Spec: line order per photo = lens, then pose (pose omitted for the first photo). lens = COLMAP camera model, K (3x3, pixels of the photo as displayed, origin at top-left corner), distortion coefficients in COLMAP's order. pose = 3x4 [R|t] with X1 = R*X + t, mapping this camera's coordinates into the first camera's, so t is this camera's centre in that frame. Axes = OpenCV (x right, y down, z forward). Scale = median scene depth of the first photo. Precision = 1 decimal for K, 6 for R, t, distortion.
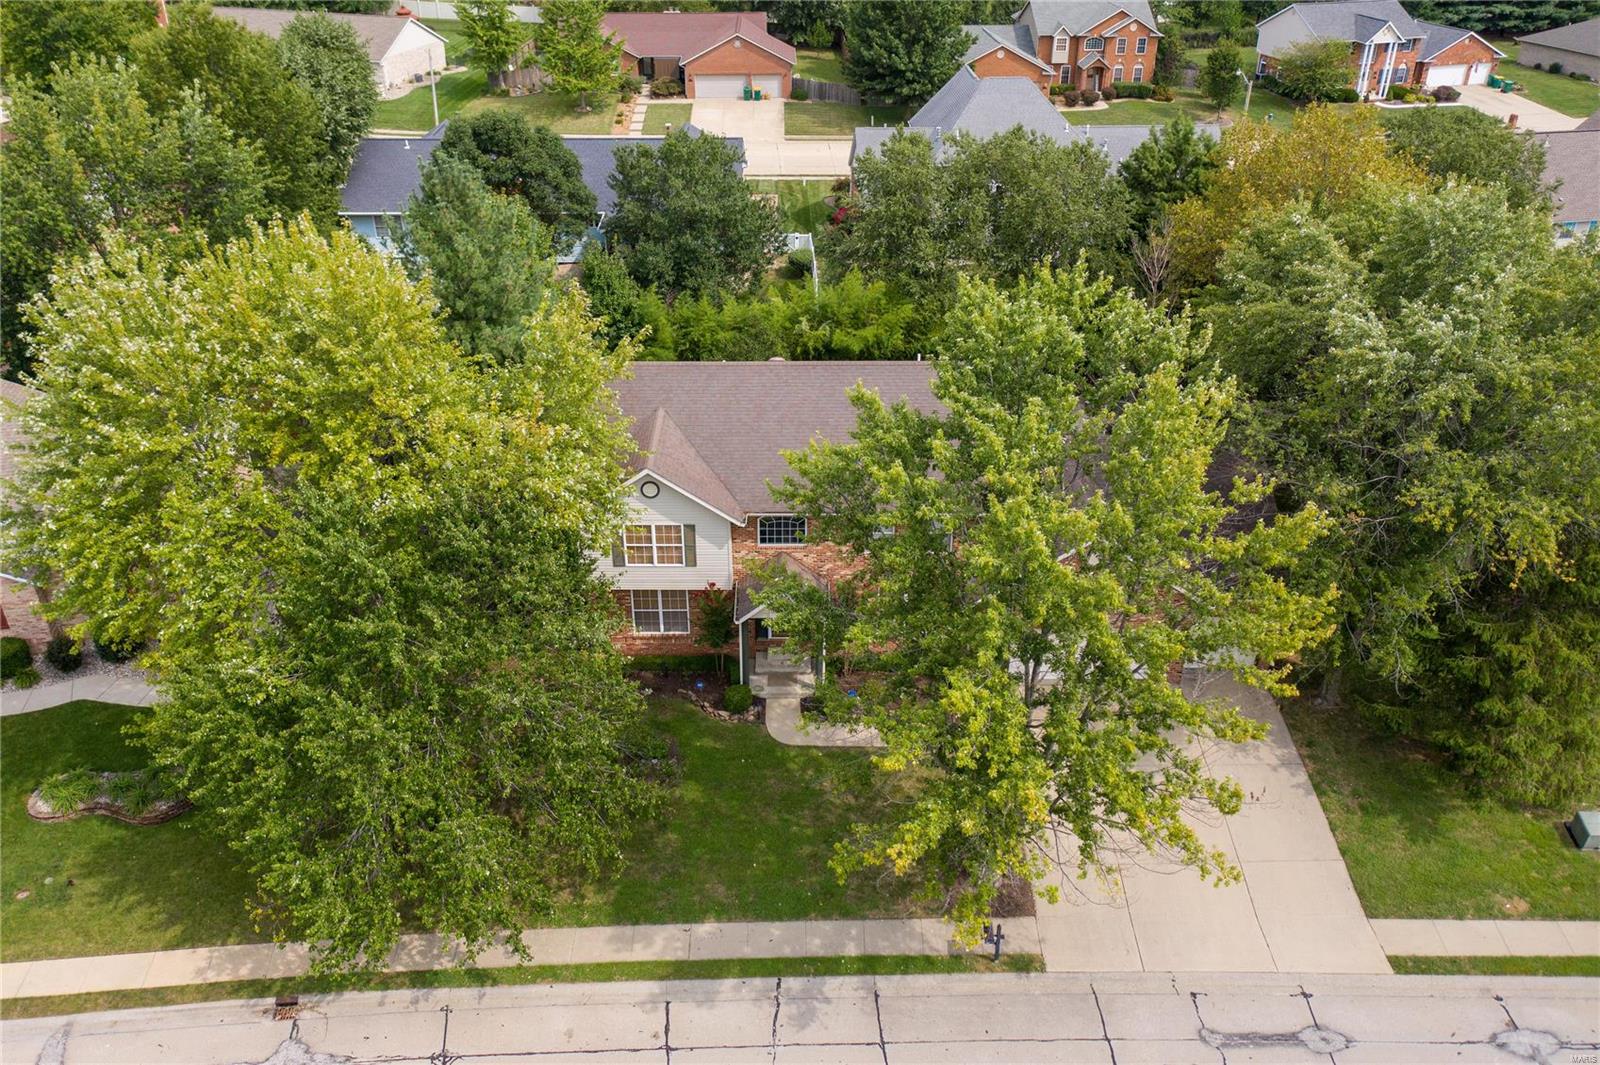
lens RADIAL K [[1260.8, 0, 801.2], [0, 1260.8, 528.1], [0, 0, 1]] dist [-0.011871, -0.002641]
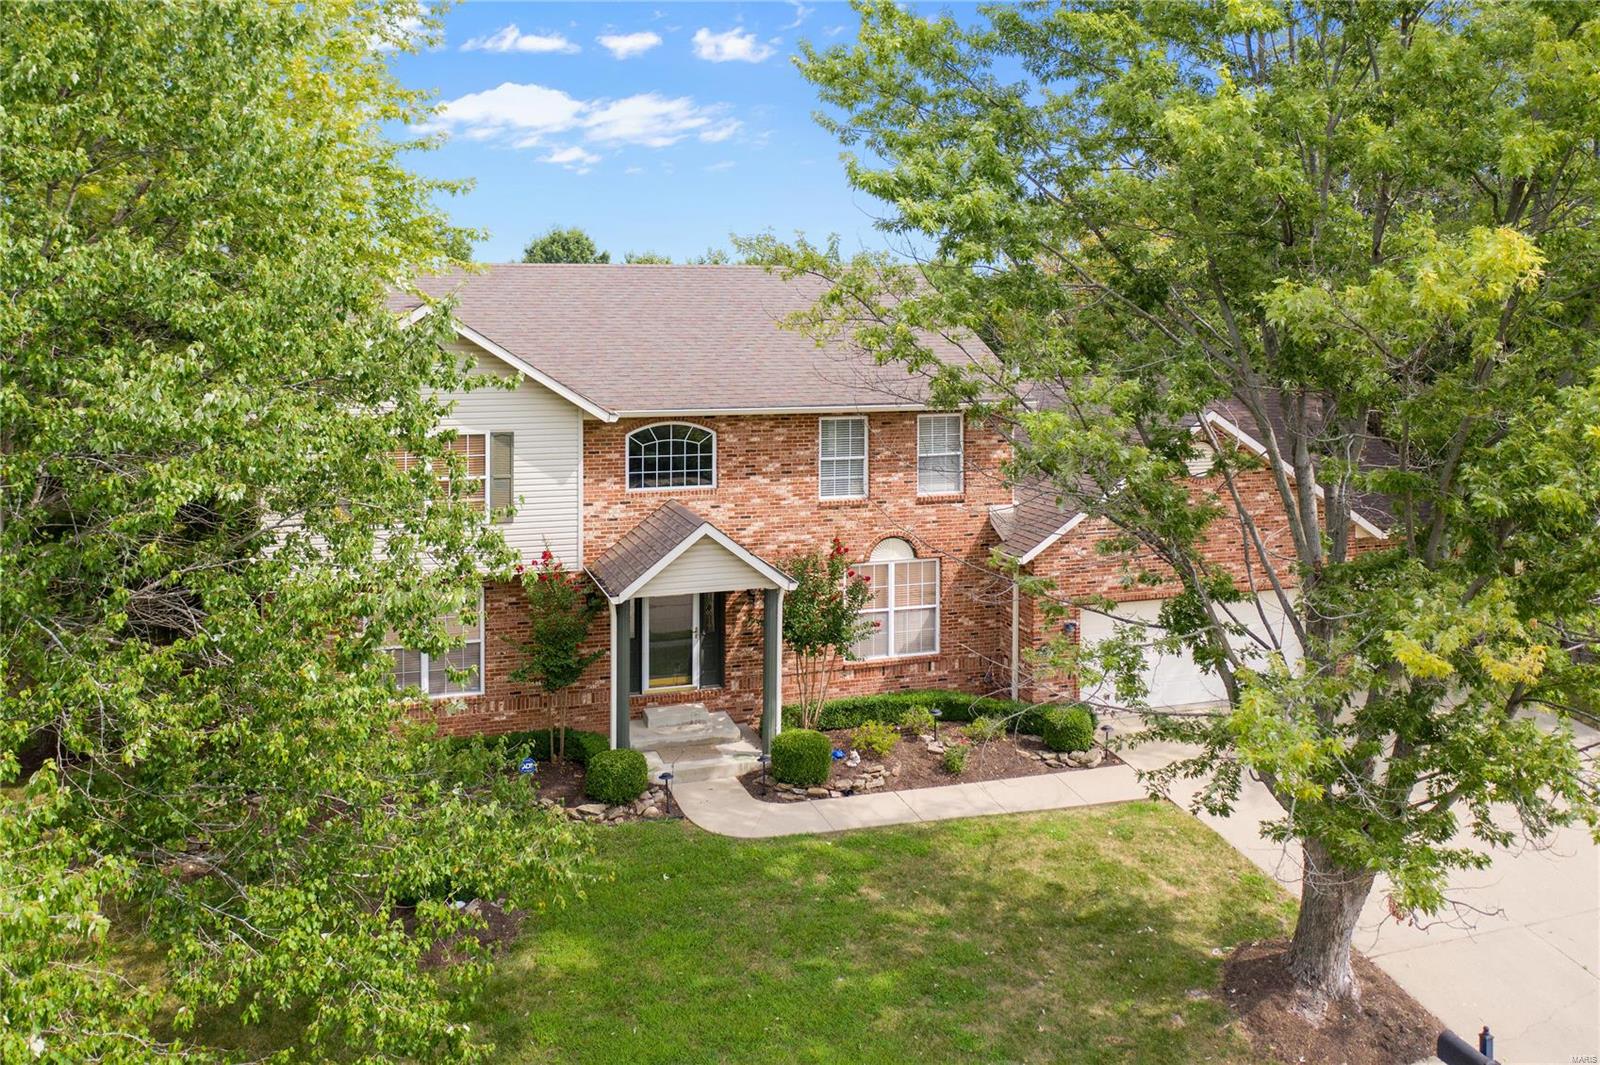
lens RADIAL K [[1256.0, 0, 734.0], [0, 1256.0, 447.6], [0, 0, 1]] dist [-0.018605, -0.015450]
pose [[0.964814, -0.055041, 0.257108, -0.145727], [0.162077, 0.894470, -0.416719, 0.262537], [-0.207038, 0.443727, 0.871918, 0.606053]]
